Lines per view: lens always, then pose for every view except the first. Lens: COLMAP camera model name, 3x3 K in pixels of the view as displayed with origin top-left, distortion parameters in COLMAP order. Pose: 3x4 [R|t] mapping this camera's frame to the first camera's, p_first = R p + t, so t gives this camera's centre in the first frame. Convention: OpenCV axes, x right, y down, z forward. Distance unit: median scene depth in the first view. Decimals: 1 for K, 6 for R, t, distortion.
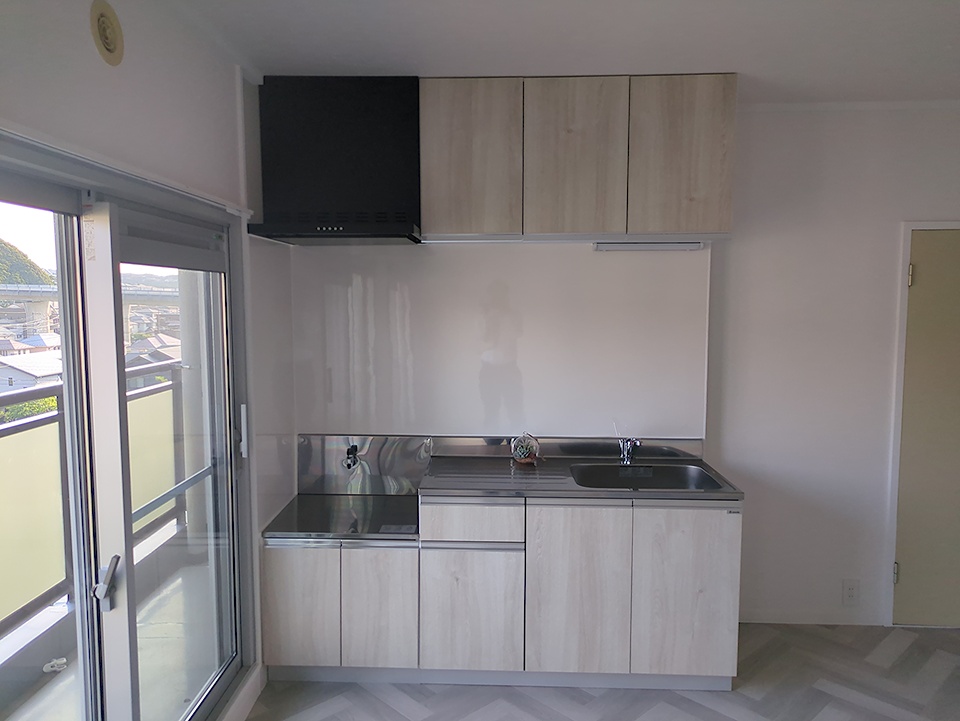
lens RADIAL K [[716.0, 0, 475.4], [0, 716.0, 363.4], [0, 0, 1]] dist [0.042990, -0.023253]
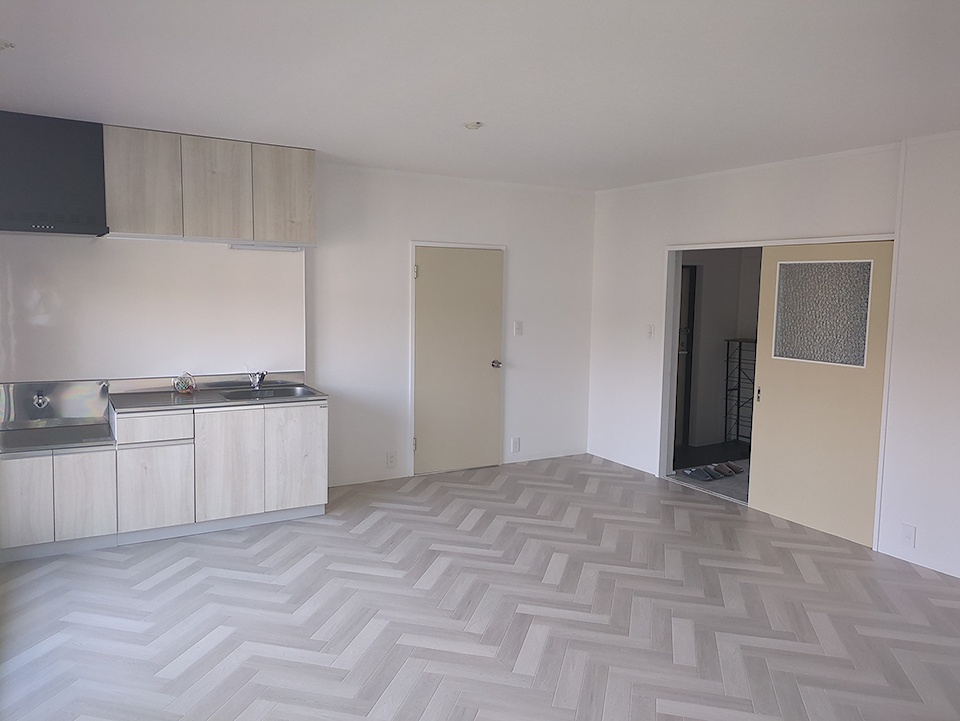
lens RADIAL K [[716.0, 0, 472.7], [0, 716.0, 357.9], [0, 0, 1]] dist [0.042990, -0.023253]
pose [[0.852809, -0.035484, 0.521016, -0.217775], [0.030067, 0.999370, 0.018848, 0.065470], [-0.521357, -0.000408, 0.853339, -0.623609]]
